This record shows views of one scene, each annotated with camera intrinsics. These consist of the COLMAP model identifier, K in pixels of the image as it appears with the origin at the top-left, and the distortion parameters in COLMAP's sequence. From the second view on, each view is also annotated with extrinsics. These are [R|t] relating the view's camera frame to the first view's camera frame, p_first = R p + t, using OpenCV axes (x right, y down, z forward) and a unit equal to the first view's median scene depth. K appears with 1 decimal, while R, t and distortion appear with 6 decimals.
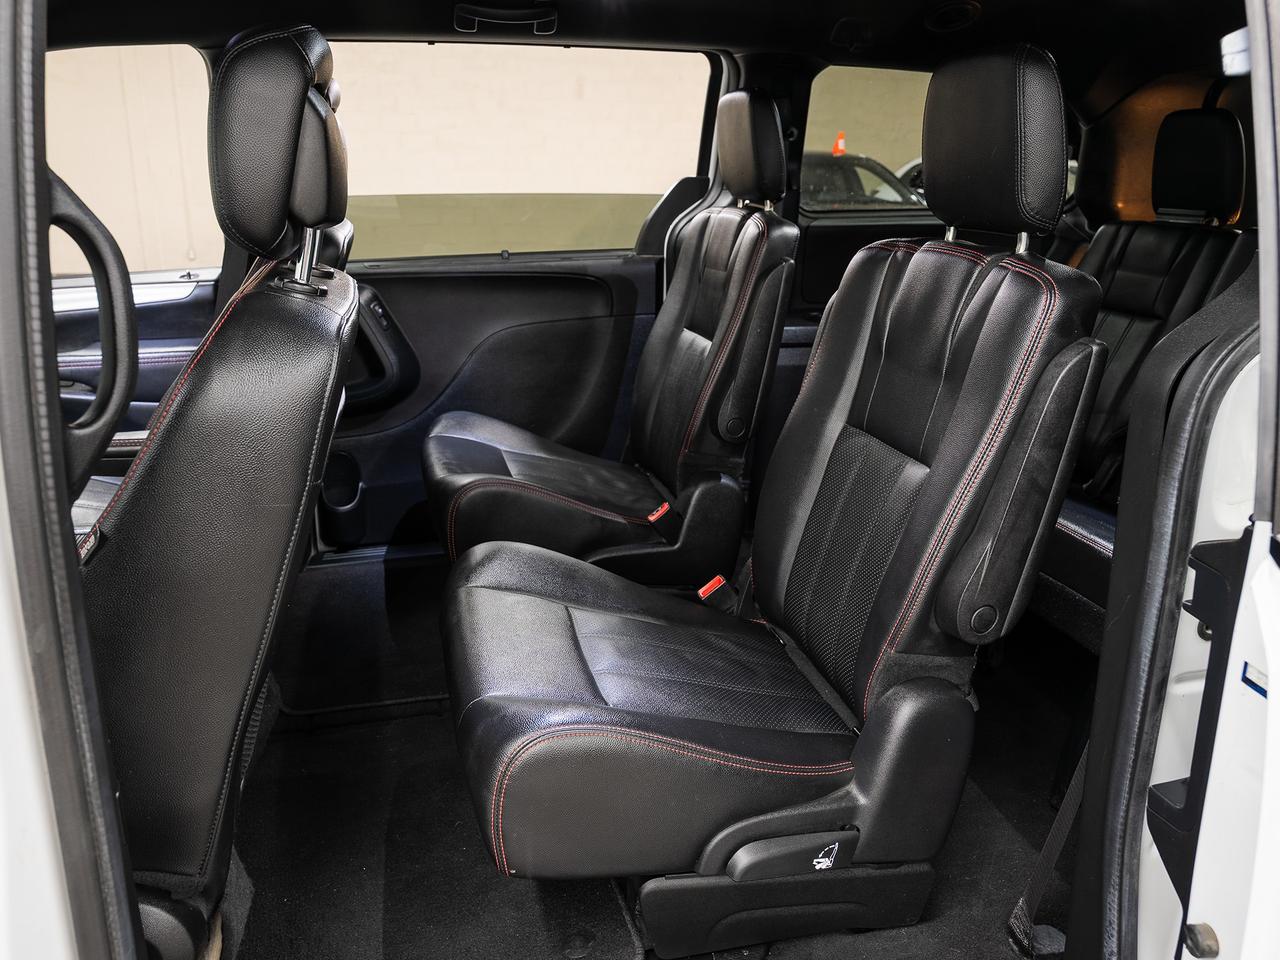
lens RADIAL K [[1029.6, 0, 640.0], [0, 1029.6, 480.0], [0, 0, 1]] dist [0.008742, 0.002545]
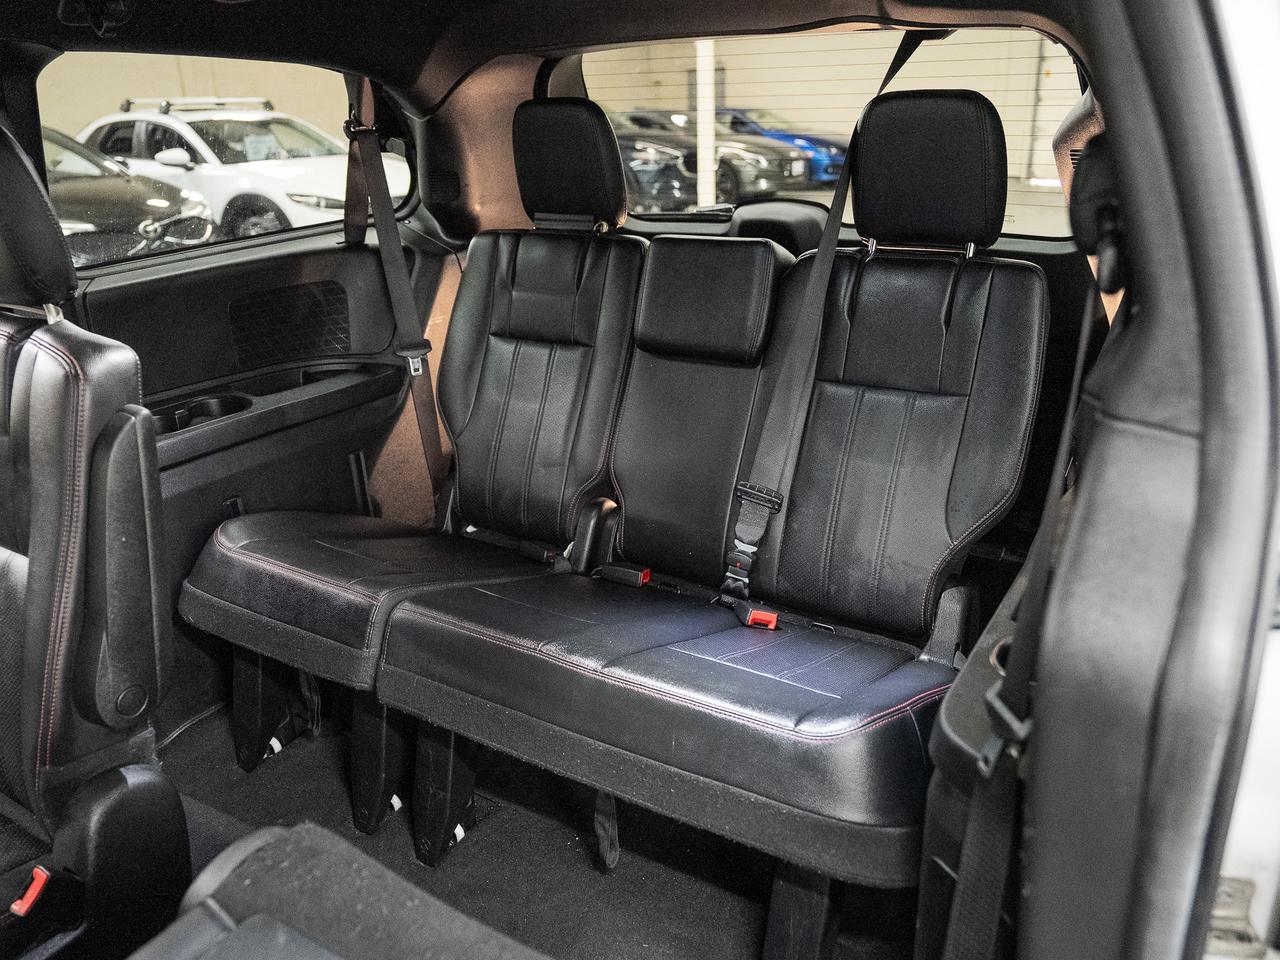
lens RADIAL K [[1029.6, 0, 640.0], [0, 1029.6, 480.0], [0, 0, 1]] dist [0.008742, 0.002545]
pose [[0.736171, -0.288092, 0.612417, -0.015451], [0.249886, 0.956643, 0.149639, -0.159127], [-0.628974, 0.042875, 0.776243, 0.299000]]
